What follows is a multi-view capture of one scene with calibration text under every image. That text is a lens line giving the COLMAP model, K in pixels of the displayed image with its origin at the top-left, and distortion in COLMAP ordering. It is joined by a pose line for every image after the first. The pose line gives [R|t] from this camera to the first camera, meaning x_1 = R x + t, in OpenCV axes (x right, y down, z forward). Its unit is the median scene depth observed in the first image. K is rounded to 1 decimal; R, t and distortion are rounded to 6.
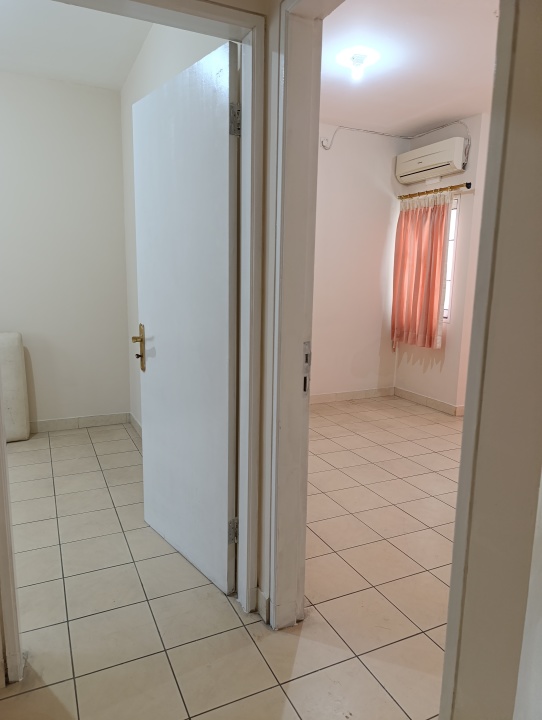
lens RADIAL K [[493.5, 0, 259.3], [0, 493.5, 362.9], [0, 0, 1]] dist [0.040433, -0.036822]
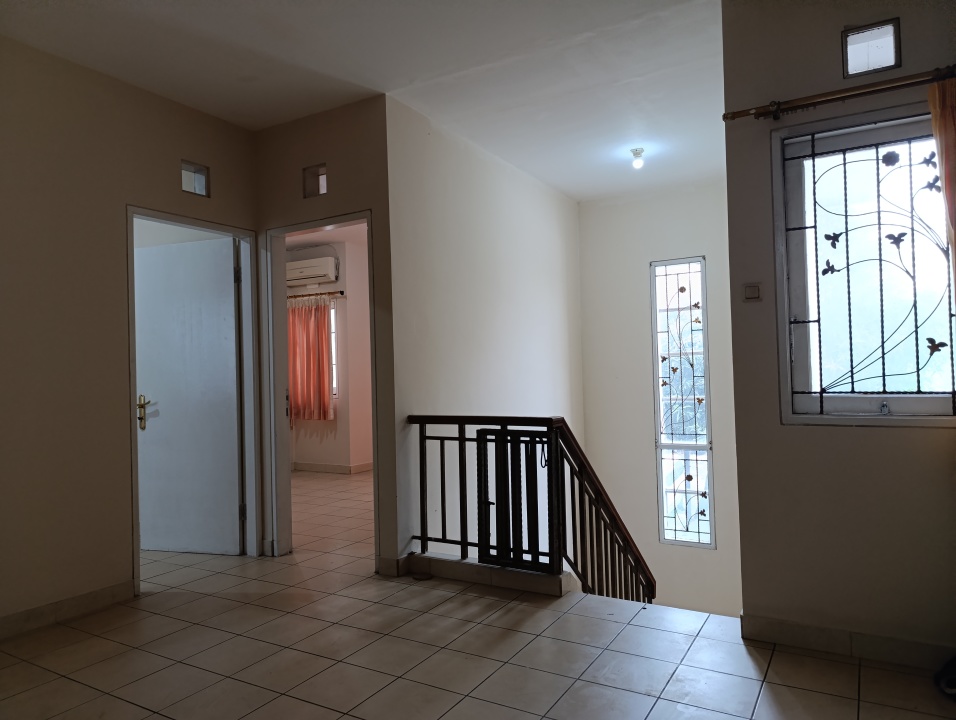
lens RADIAL K [[655.3, 0, 477.8], [0, 655.3, 358.1], [0, 0, 1]] dist [0.040433, -0.036822]
pose [[0.817580, -0.024271, 0.575303, -0.265894], [0.135334, 0.979224, -0.151015, 0.113547], [-0.559685, 0.201325, 0.803879, -0.518285]]
